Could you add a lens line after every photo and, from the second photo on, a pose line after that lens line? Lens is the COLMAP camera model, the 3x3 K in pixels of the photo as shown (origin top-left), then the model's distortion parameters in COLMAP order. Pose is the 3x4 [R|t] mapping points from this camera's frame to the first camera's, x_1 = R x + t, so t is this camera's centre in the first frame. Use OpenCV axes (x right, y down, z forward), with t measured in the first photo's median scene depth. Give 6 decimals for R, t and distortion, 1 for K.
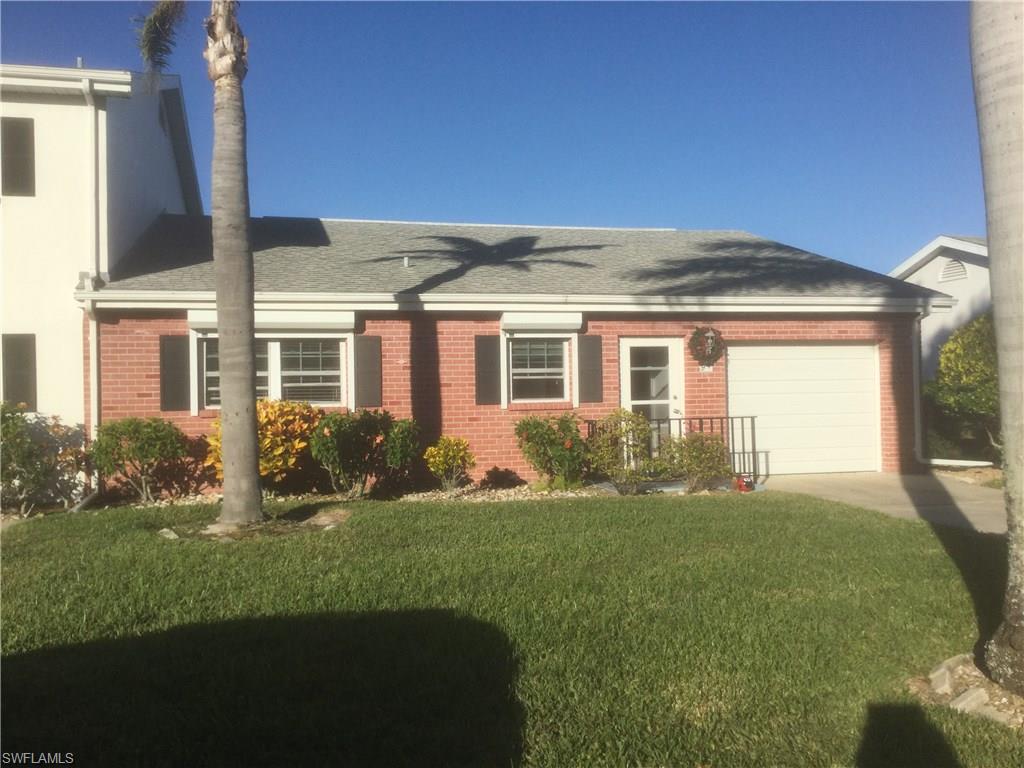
lens RADIAL K [[926.3, 0, 511.9], [0, 926.3, 382.3], [0, 0, 1]] dist [0.055747, 0.001520]
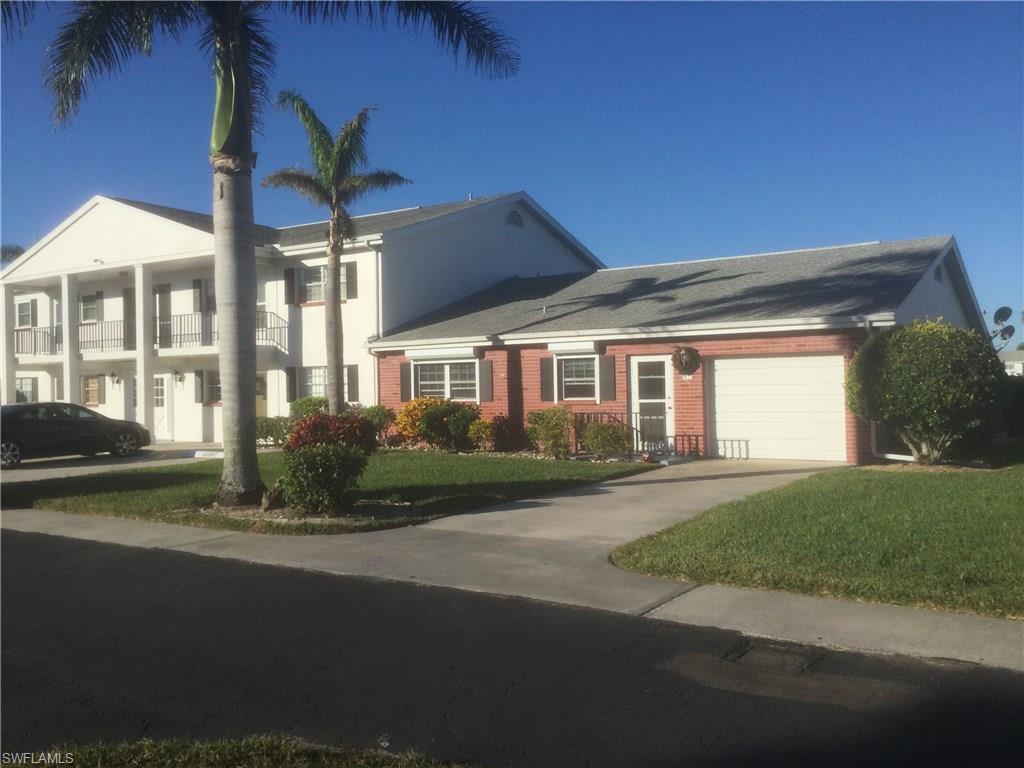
lens RADIAL K [[926.3, 0, 512.4], [0, 926.3, 383.9], [0, 0, 1]] dist [0.055747, 0.001520]
pose [[0.669655, 0.000822, -0.742671, 1.089312], [0.011202, 0.999874, 0.011208, -0.023590], [0.742587, -0.015825, 0.669562, -0.108724]]
